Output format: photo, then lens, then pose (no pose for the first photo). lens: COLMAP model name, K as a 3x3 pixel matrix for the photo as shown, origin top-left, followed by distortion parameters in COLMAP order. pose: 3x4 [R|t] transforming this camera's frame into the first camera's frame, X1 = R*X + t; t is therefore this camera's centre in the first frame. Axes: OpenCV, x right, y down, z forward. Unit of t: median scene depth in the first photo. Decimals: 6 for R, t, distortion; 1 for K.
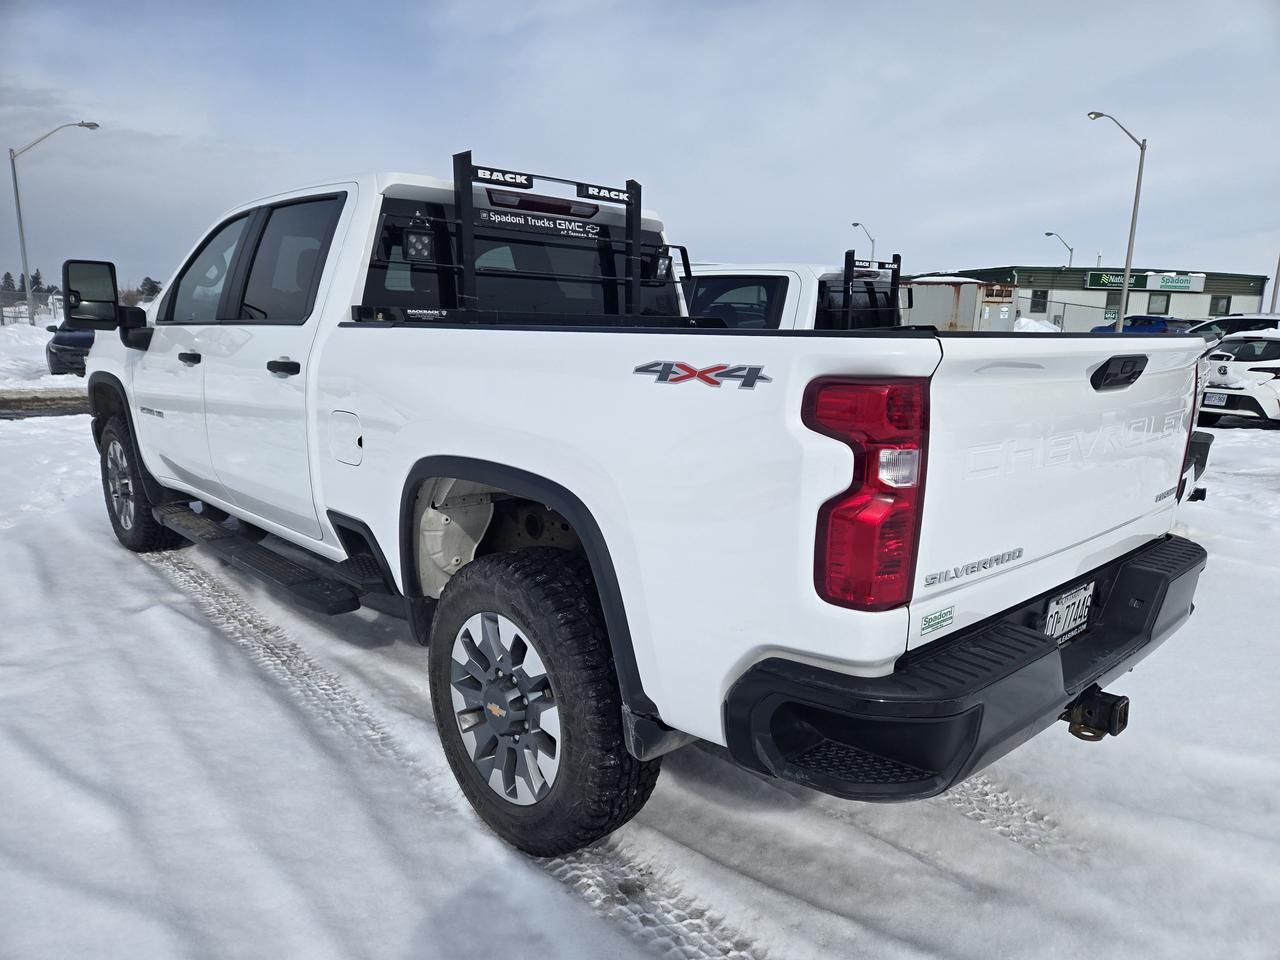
lens RADIAL K [[845.8, 0, 645.0], [0, 845.8, 481.1], [0, 0, 1]] dist [0.040786, -0.013941]
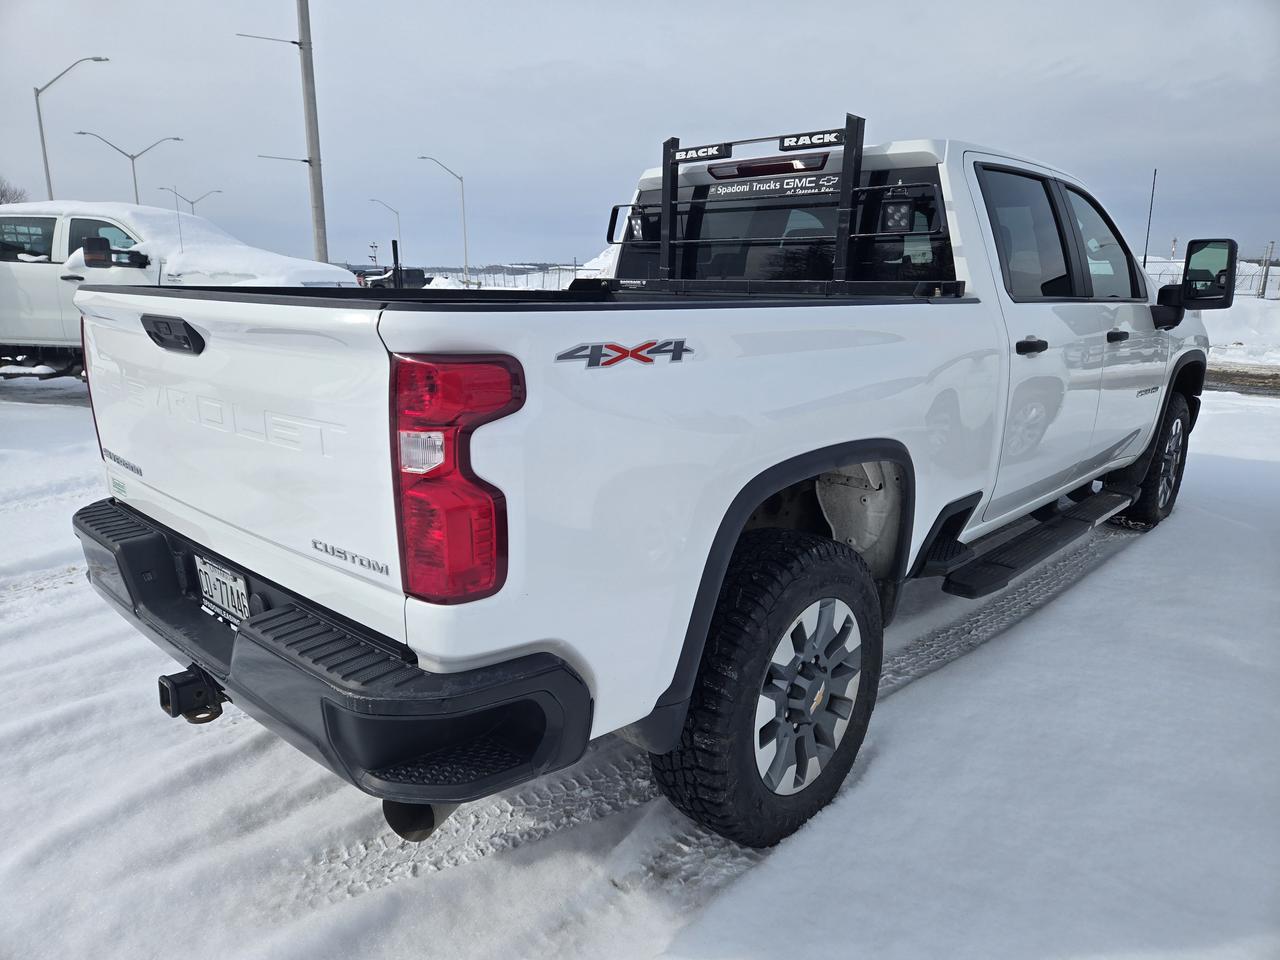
lens RADIAL K [[845.8, 0, 642.8], [0, 845.8, 477.8], [0, 0, 1]] dist [0.040786, -0.013941]
pose [[0.078309, 0.219406, -0.972486, 0.910607], [-0.180260, 0.962519, 0.202642, -0.162293], [0.980497, 0.159432, 0.114924, 0.836179]]
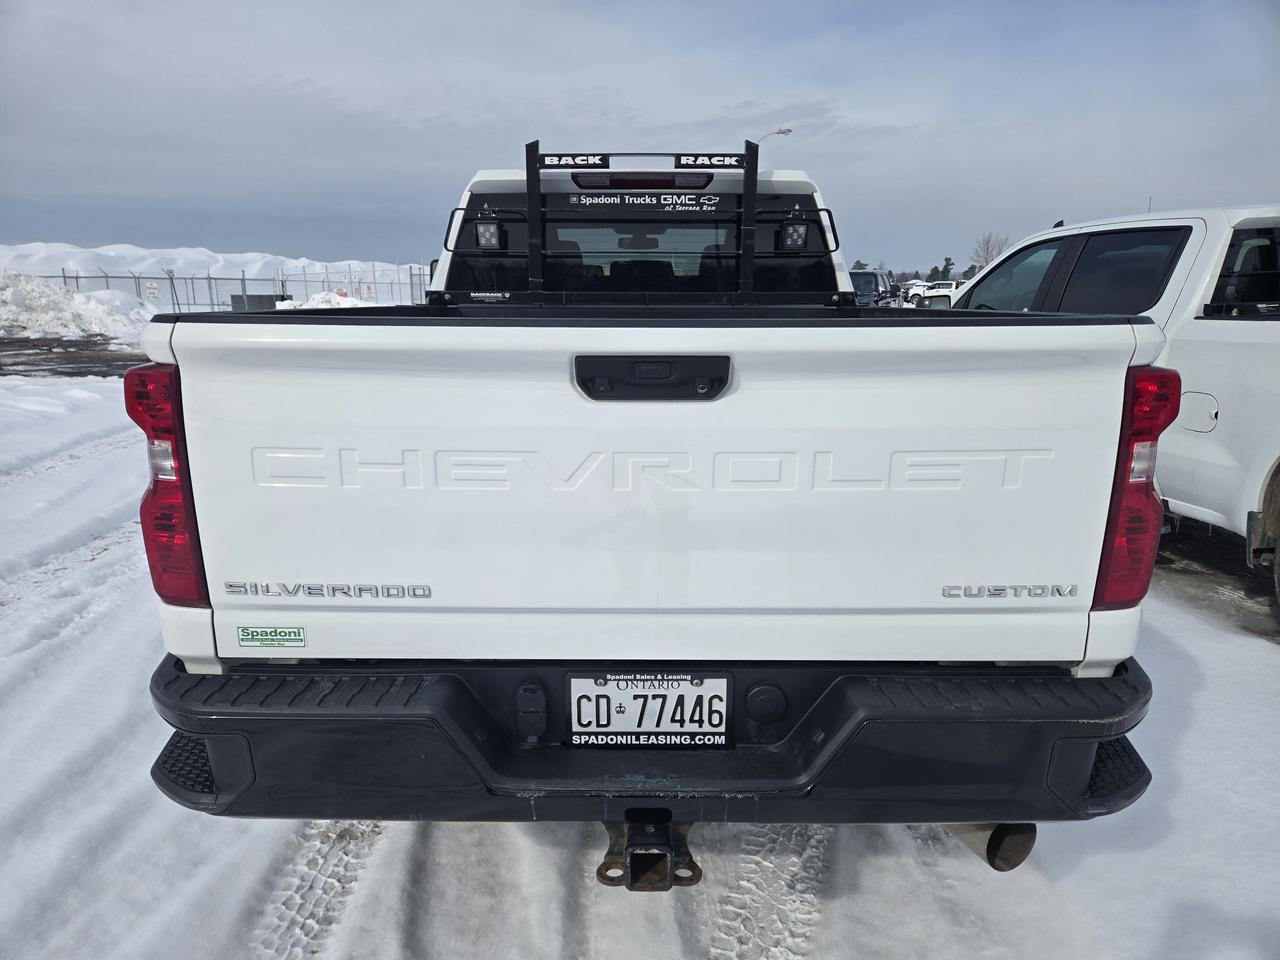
lens RADIAL K [[845.8, 0, 637.0], [0, 845.8, 482.8], [0, 0, 1]] dist [0.040786, -0.013941]
pose [[0.726890, 0.132489, -0.673852, 0.601988], [-0.113182, 0.990908, 0.072737, -0.053353], [0.677363, 0.023396, 0.735277, 0.293771]]
